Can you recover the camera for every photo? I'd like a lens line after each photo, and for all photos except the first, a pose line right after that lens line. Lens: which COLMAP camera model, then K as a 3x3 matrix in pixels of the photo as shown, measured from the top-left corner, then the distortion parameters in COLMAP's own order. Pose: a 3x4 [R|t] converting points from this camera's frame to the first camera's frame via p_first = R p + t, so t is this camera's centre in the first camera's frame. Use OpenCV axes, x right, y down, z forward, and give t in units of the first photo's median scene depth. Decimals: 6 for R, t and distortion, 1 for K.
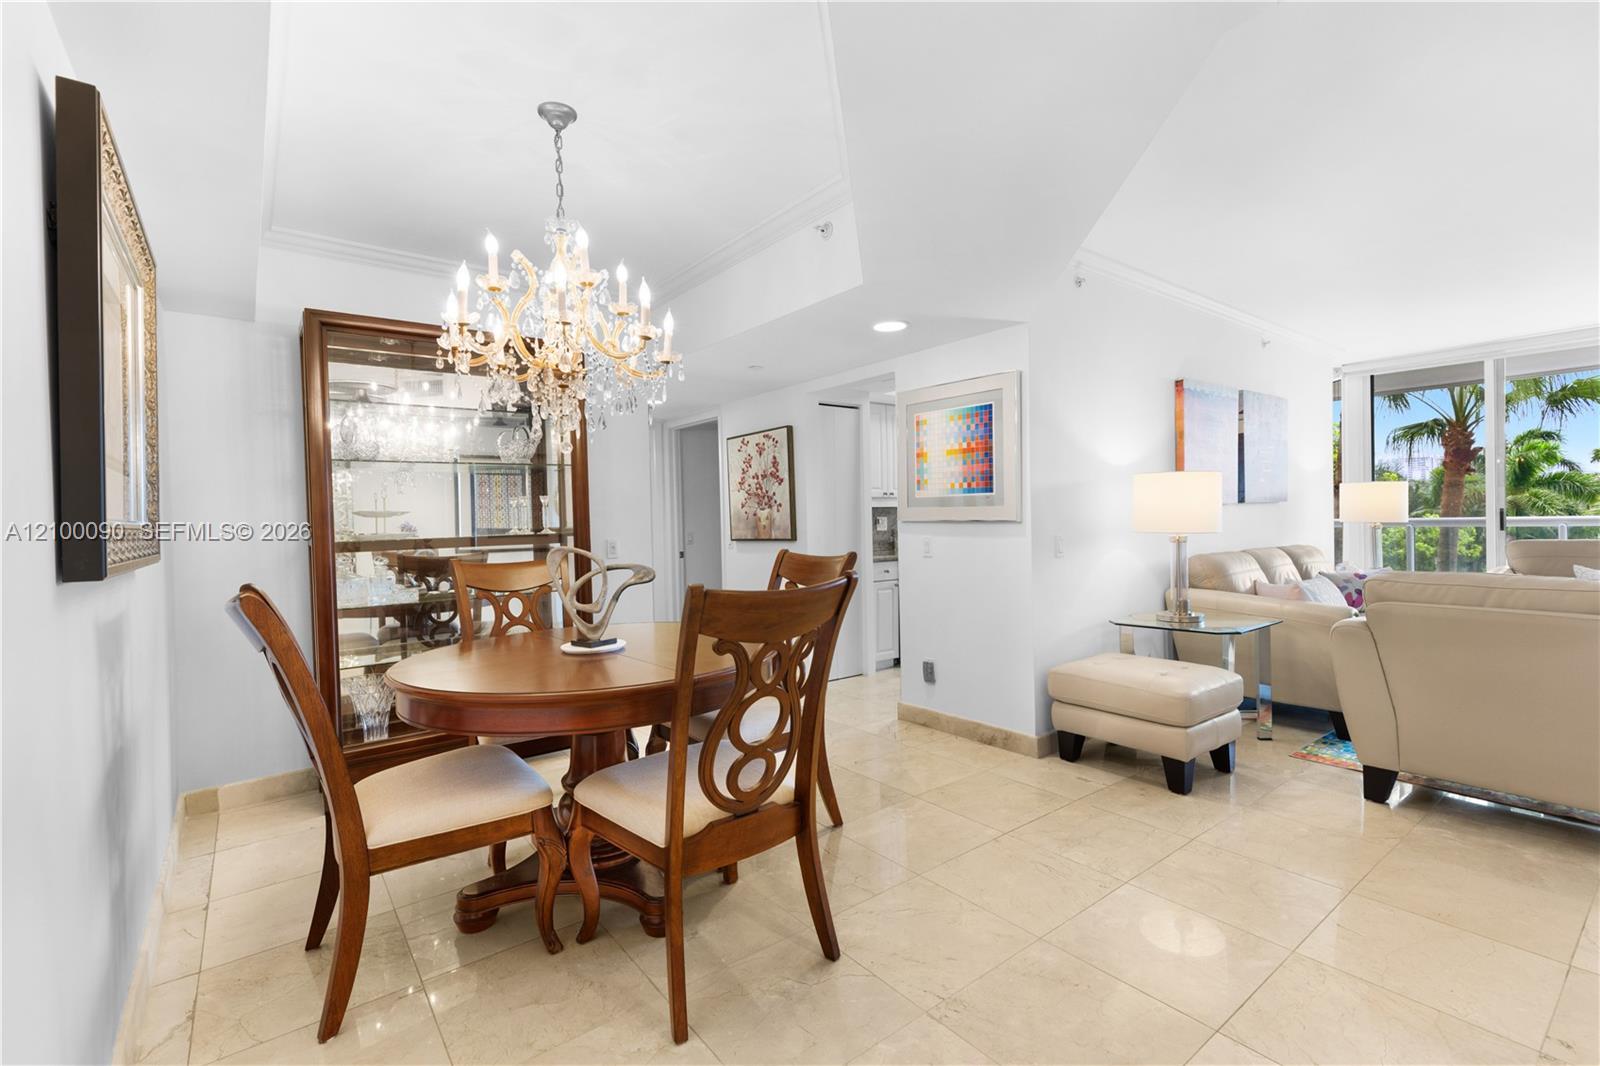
lens RADIAL K [[722.5, 0, 800.1], [0, 722.5, 533.4], [0, 0, 1]] dist [0.002600, -0.000787]
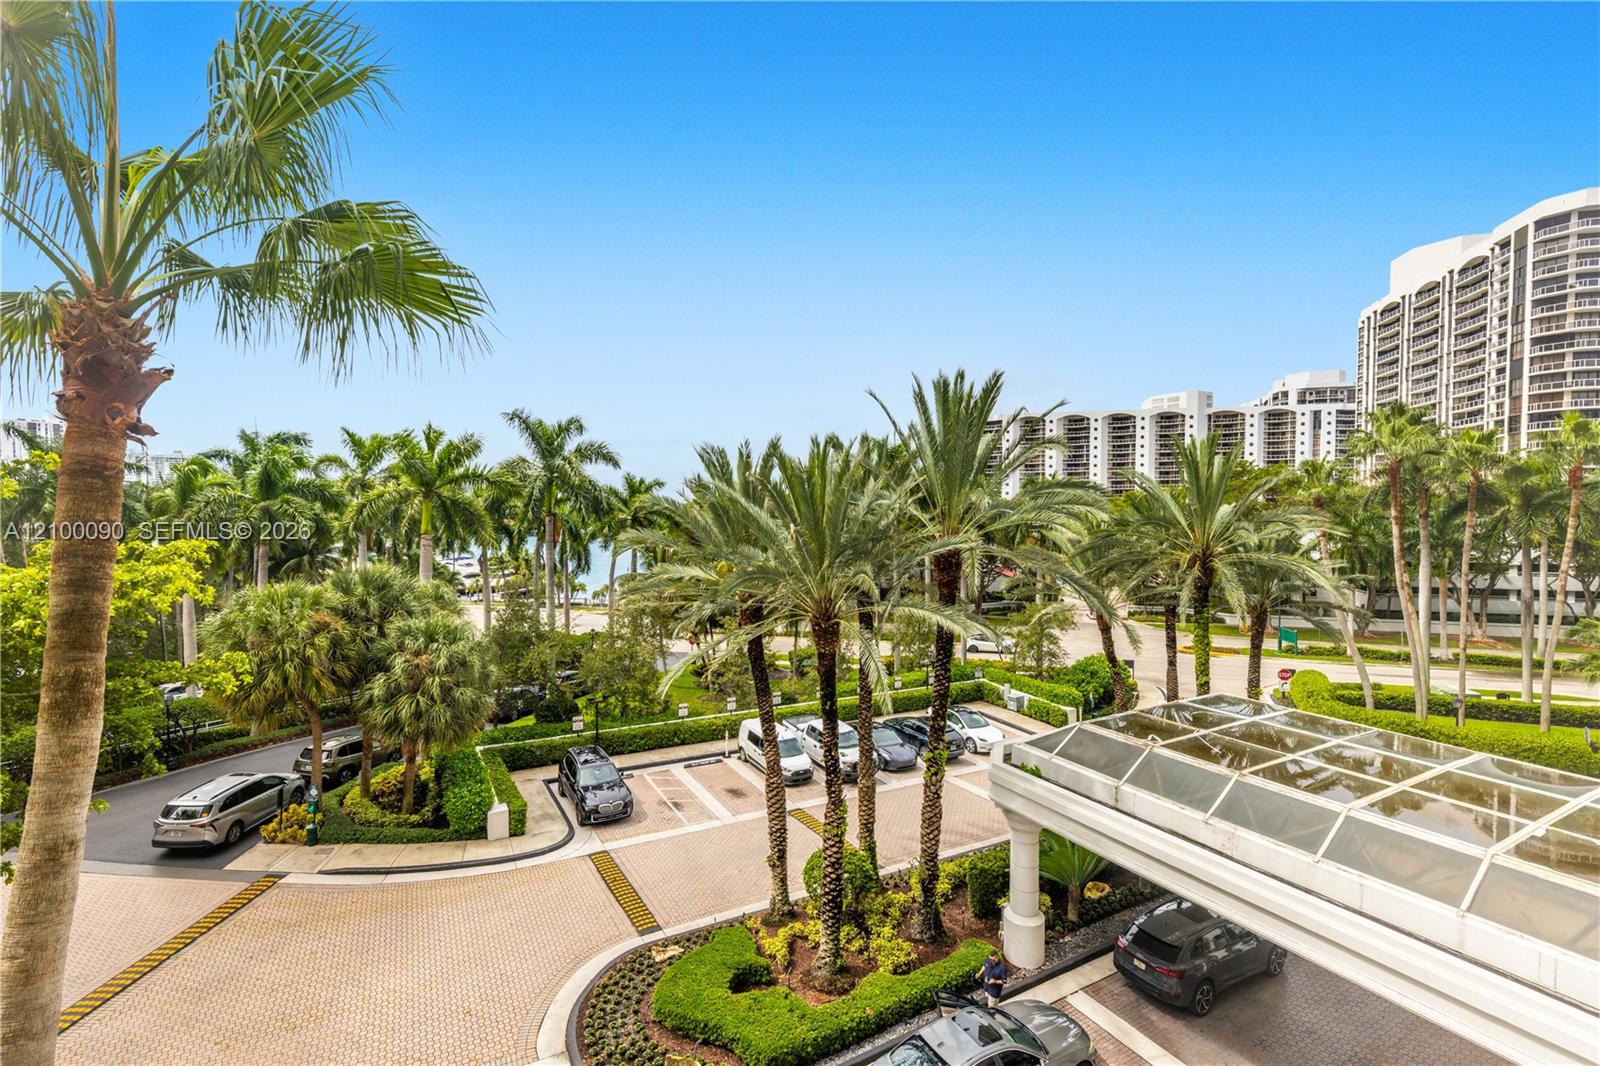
lens RADIAL K [[722.5, 0, 812.2], [0, 722.5, 524.5], [0, 0, 1]] dist [0.002600, -0.000787]
pose [[0.148714, -0.000462, 0.988880, 2.056799], [0.017595, 0.999843, -0.002179, -0.100705], [-0.988724, 0.017723, 0.148699, 2.034566]]
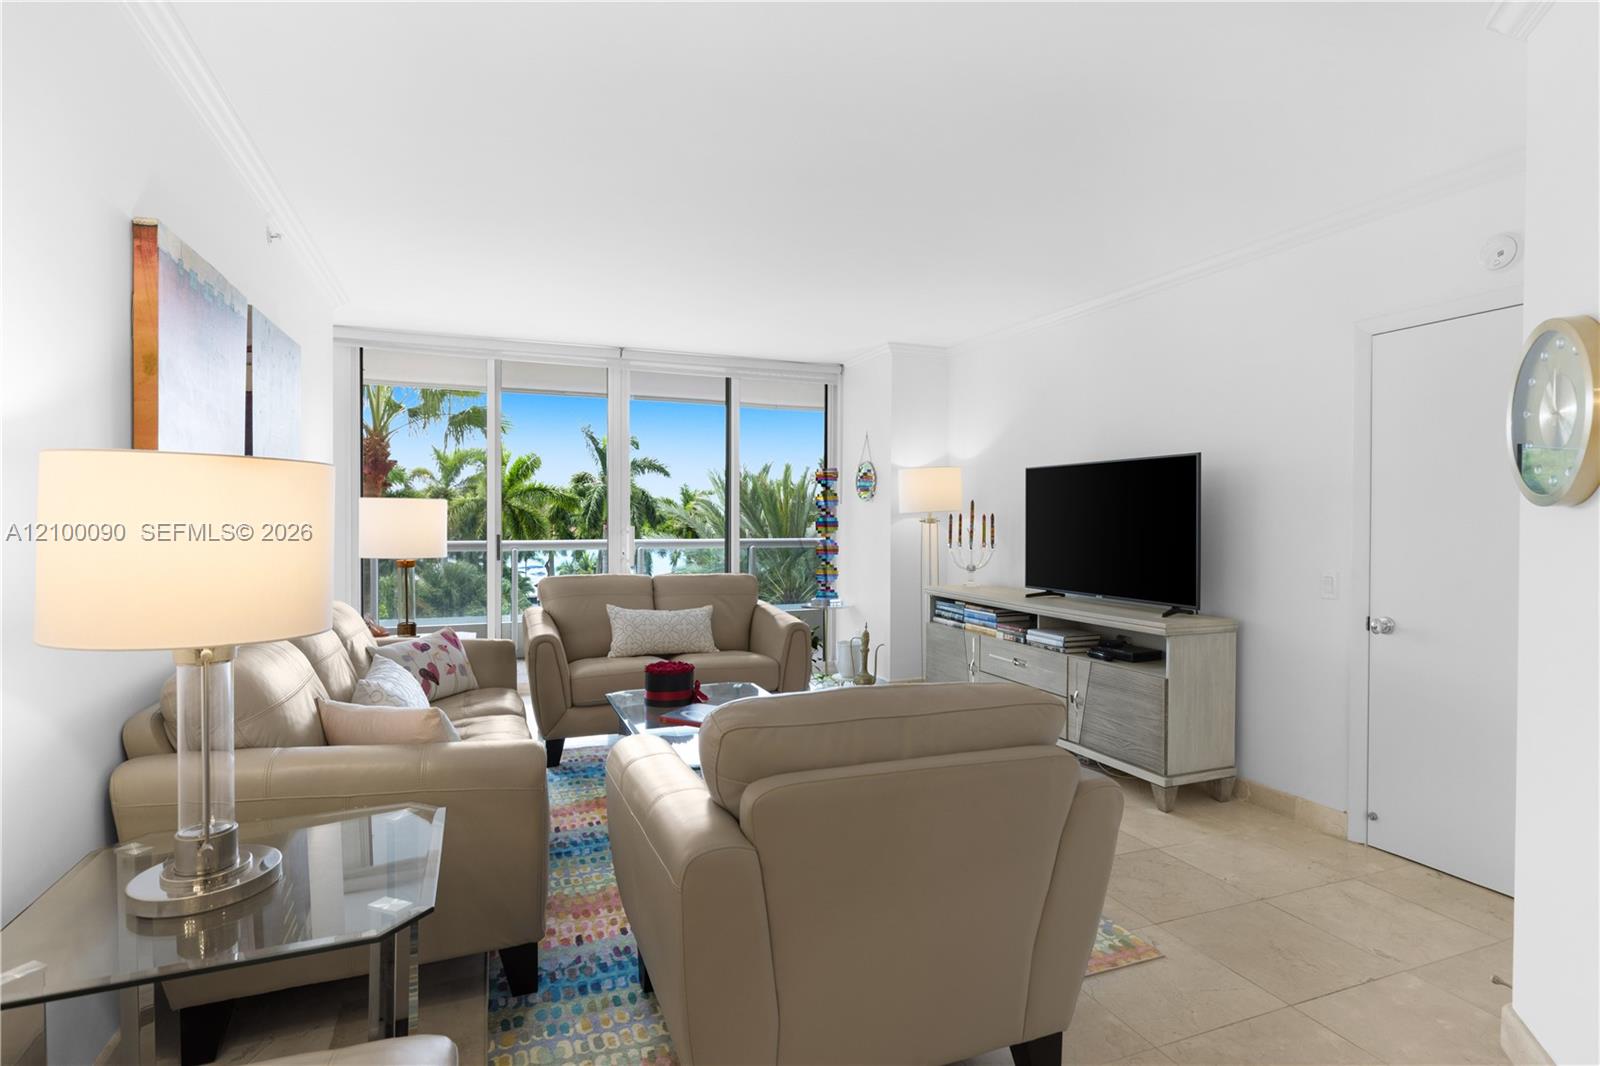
lens RADIAL K [[802.9, 0, 823.3], [0, 802.9, 532.1], [0, 0, 1]] dist [-0.003338, -0.003370]
pose [[0.254280, 0.007444, 0.967102, 0.244925], [0.005546, 0.999943, -0.009155, -0.046653], [-0.967115, 0.007691, 0.254224, 0.656496]]
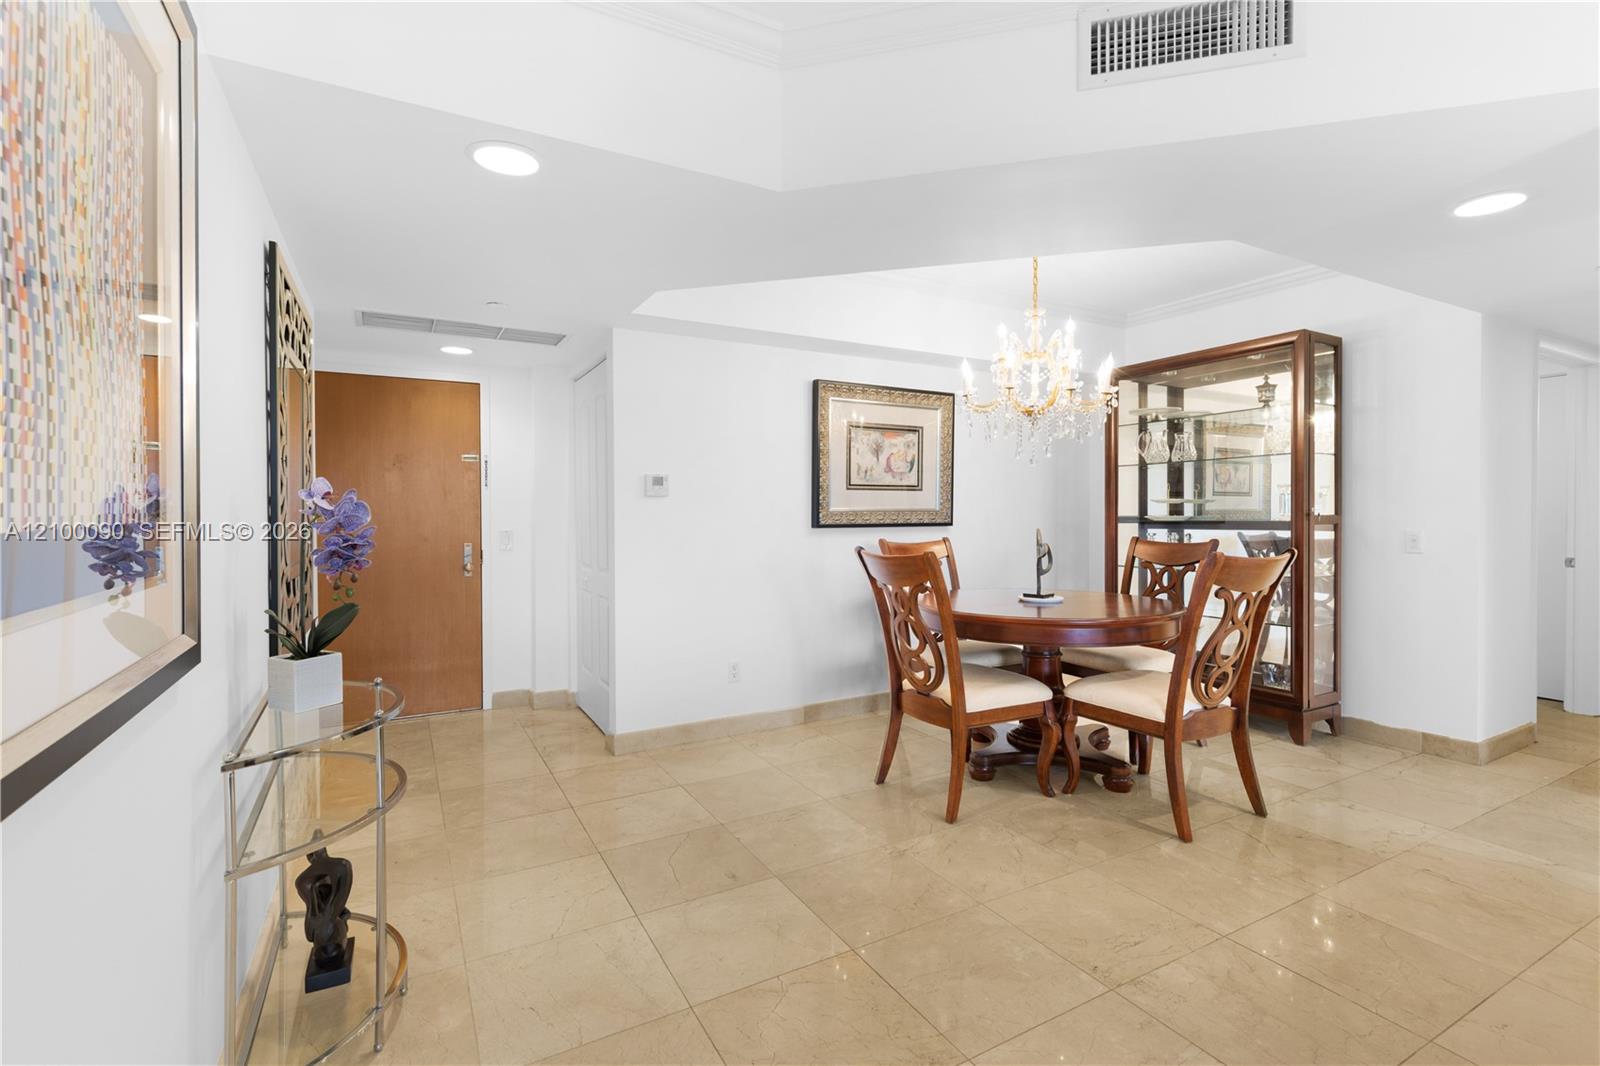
lens RADIAL K [[722.5, 0, 799.1], [0, 722.5, 522.0], [0, 0, 1]] dist [0.002600, -0.000787]
pose [[-0.152530, 0.037529, -0.987586, 0.815901], [-0.011982, 0.999135, 0.039818, -0.032163], [0.988226, 0.017907, -0.151948, 0.503443]]
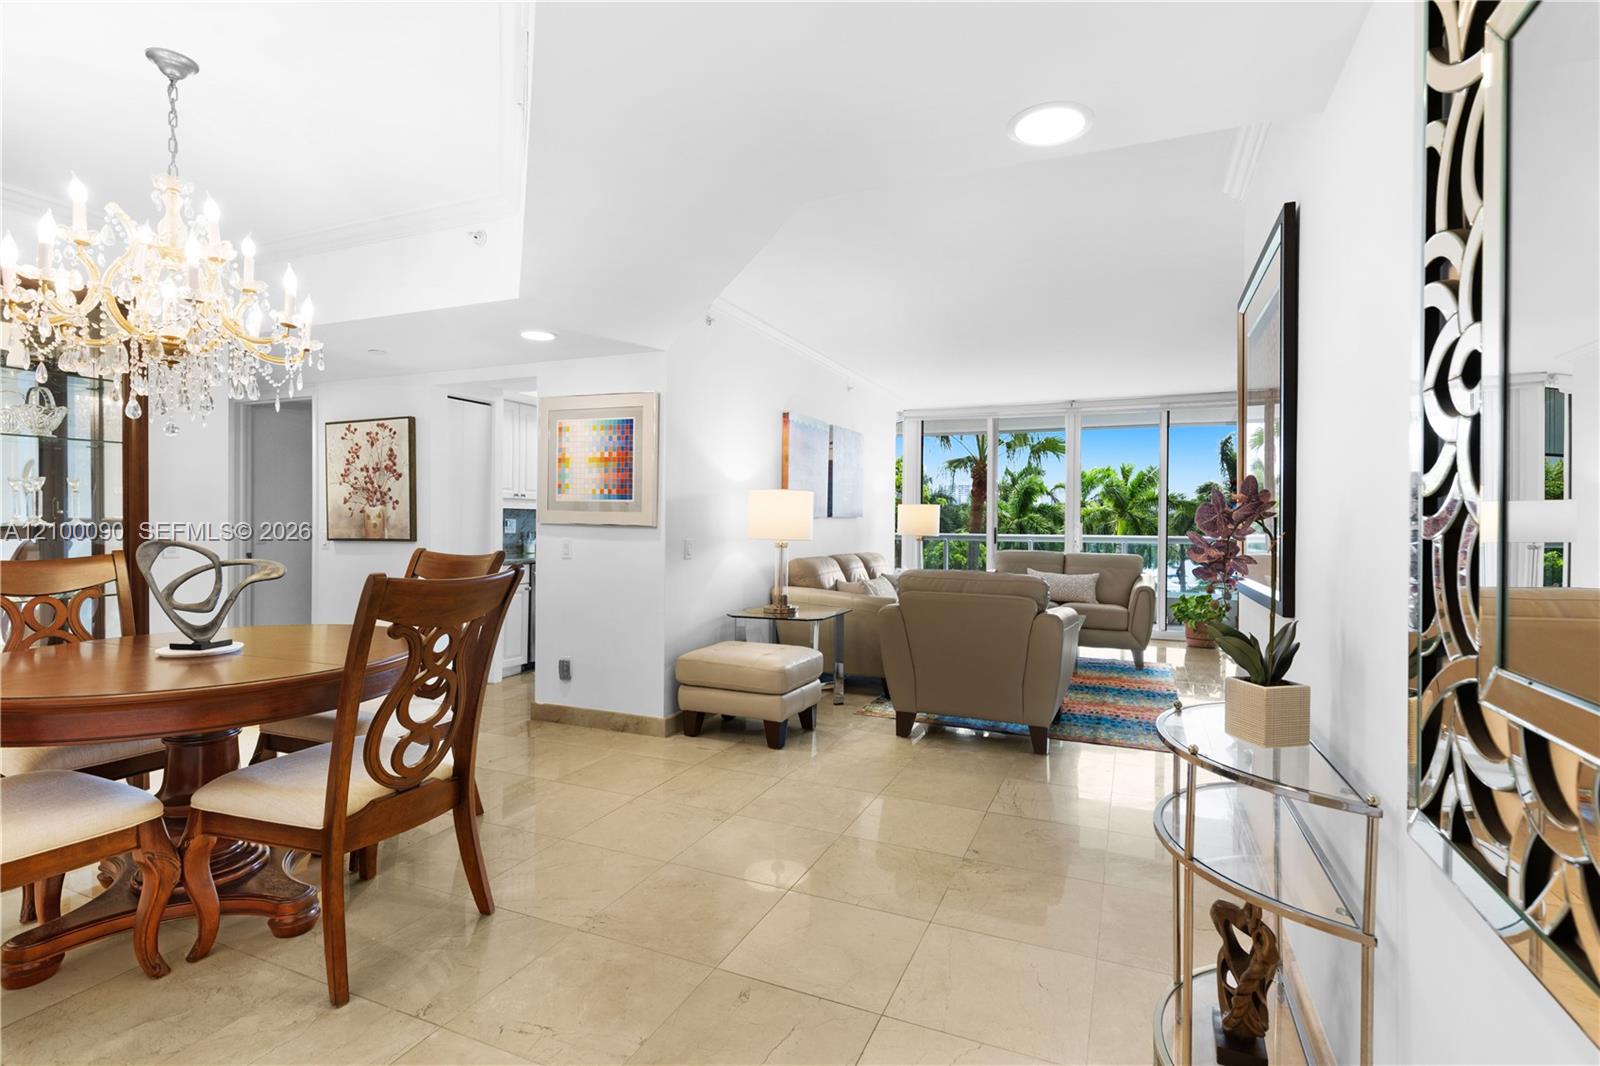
lens RADIAL K [[762.8, 0, 813.6], [0, 762.8, 527.6], [0, 0, 1]] dist [0.008506, 0.000707]
pose [[0.871647, 0.027589, 0.489357, -0.059823], [-0.019378, 0.999574, -0.021838, 0.005975], [-0.489751, 0.009552, 0.871810, -0.150426]]
